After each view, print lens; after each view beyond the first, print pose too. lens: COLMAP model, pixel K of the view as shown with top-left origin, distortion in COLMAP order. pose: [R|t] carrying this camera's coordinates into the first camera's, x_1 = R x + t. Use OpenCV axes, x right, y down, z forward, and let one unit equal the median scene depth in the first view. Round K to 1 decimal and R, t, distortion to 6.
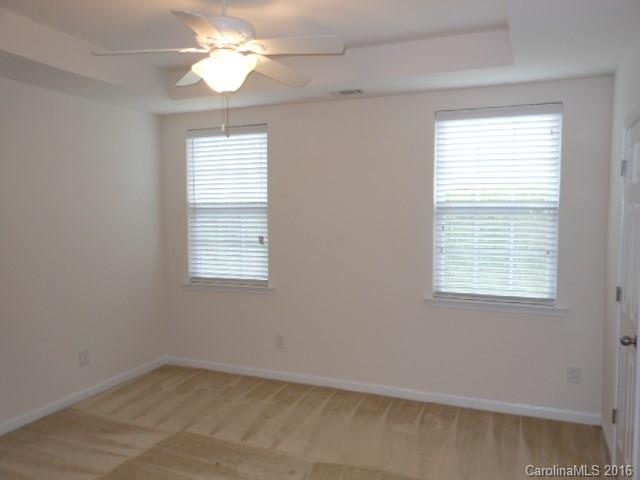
lens RADIAL K [[527.8, 0, 315.7], [0, 527.8, 237.7], [0, 0, 1]] dist [0.004514, 0.011408]
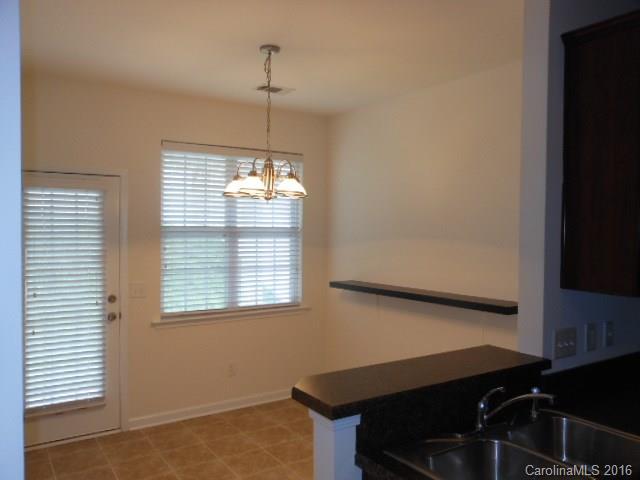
lens RADIAL K [[527.8, 0, 314.7], [0, 527.8, 237.6], [0, 0, 1]] dist [0.004514, 0.011408]
pose [[0.529604, -0.007125, 0.848215, -0.487236], [0.048503, 0.998583, -0.021896, -0.009650], [-0.846857, 0.052737, 0.529199, 0.198660]]
